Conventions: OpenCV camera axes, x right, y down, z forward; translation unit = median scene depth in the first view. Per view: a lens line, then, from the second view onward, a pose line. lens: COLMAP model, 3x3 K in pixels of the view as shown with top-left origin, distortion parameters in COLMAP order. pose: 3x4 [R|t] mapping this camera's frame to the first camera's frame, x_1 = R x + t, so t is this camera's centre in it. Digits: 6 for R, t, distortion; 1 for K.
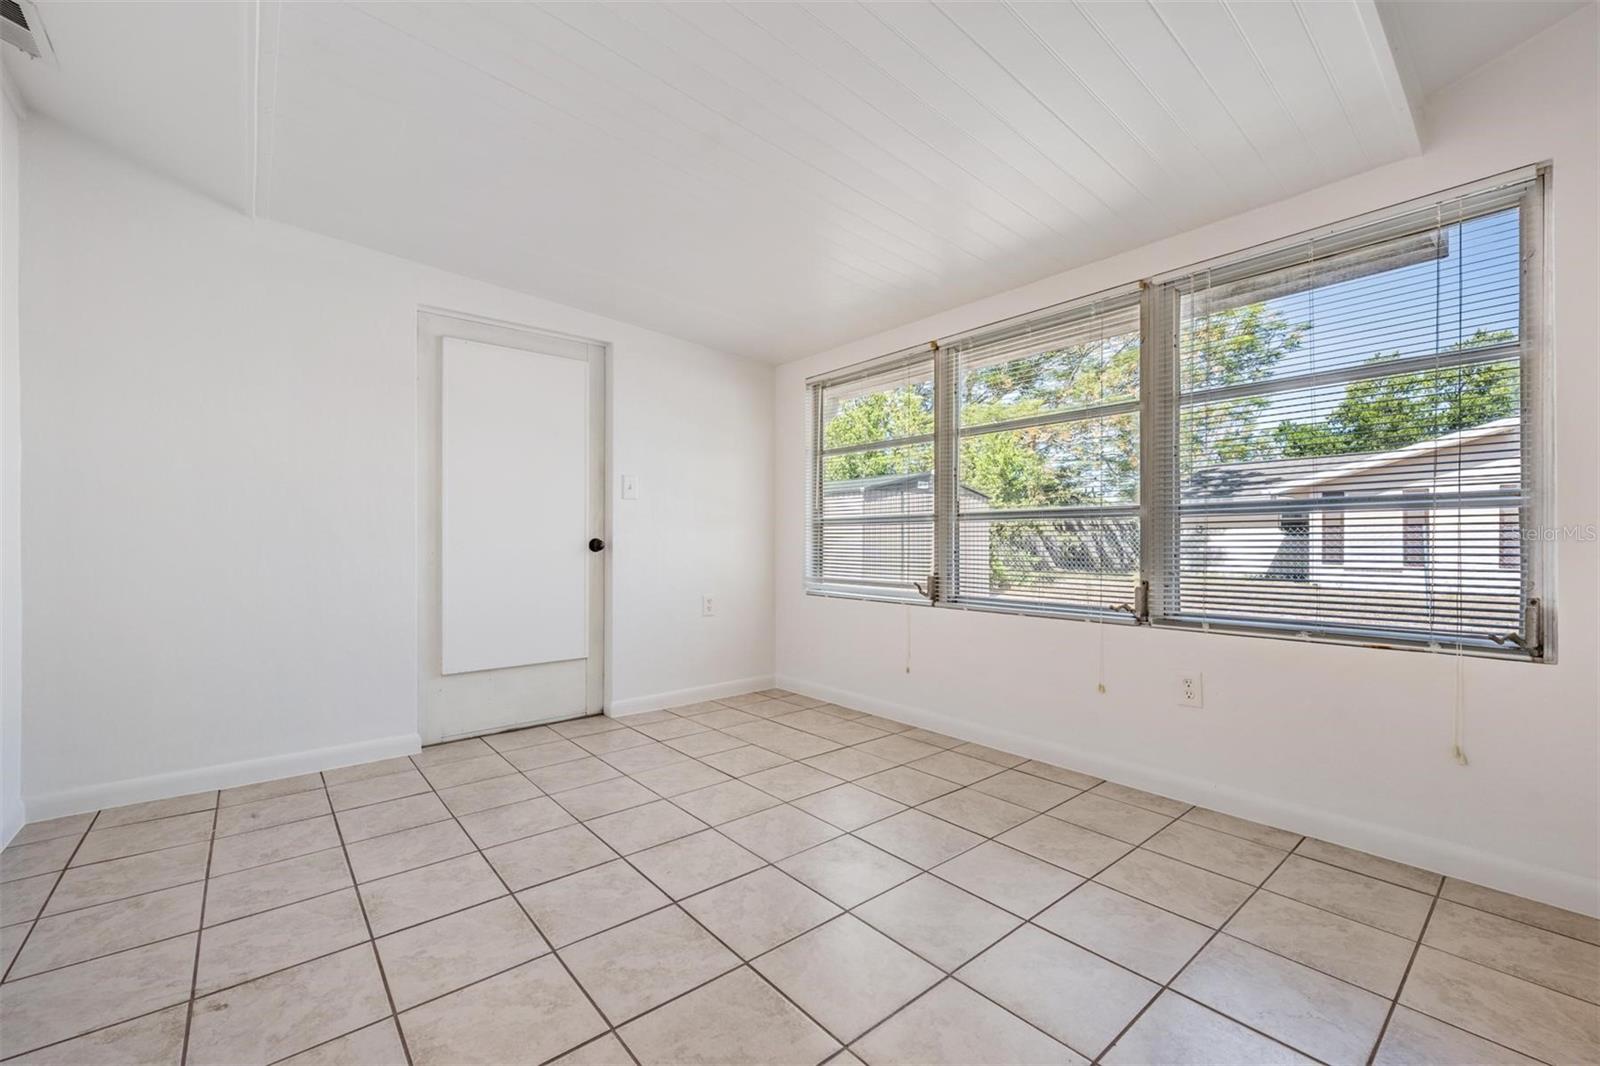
lens RADIAL K [[659.3, 0, 800.0], [0, 659.3, 533.0], [0, 0, 1]] dist [-0.003018, -0.000448]
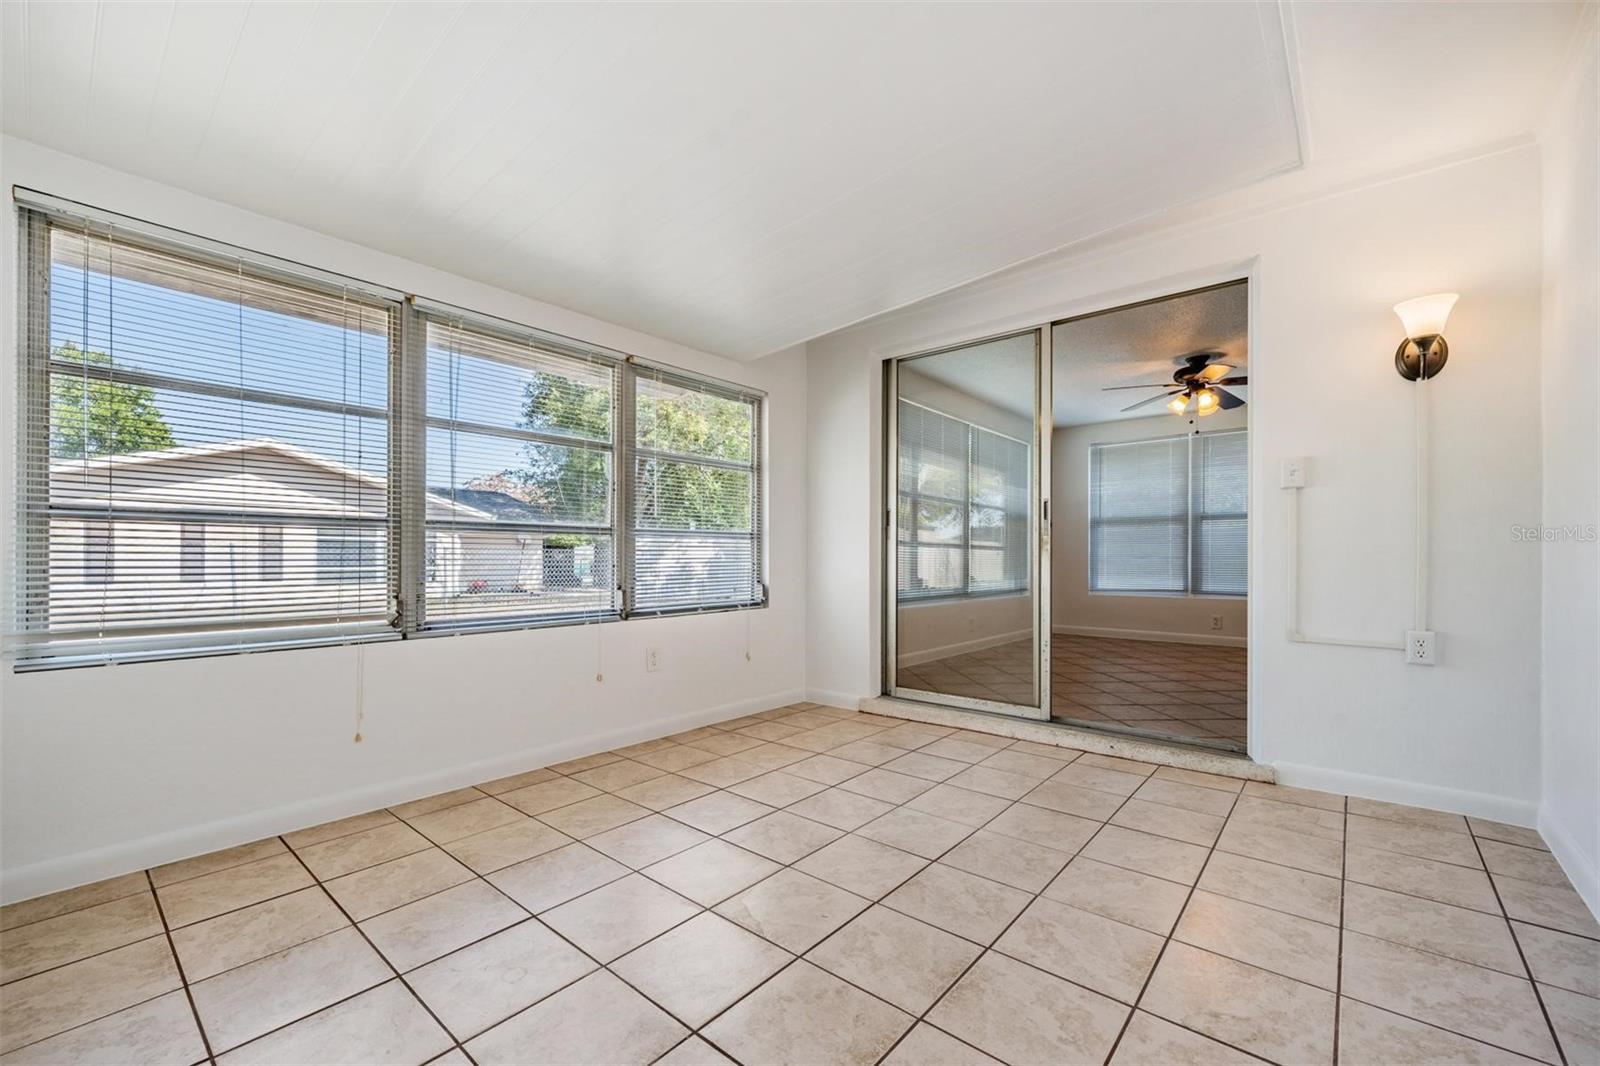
lens RADIAL K [[649.2, 0, 792.8], [0, 649.2, 551.4], [0, 0, 1]] dist [0.001873, 0.000161]
pose [[-0.157678, 0.007675, 0.987461, -0.755700], [-0.014088, 0.999851, -0.010021, 0.012676], [-0.987390, -0.015491, -0.157546, 0.830603]]
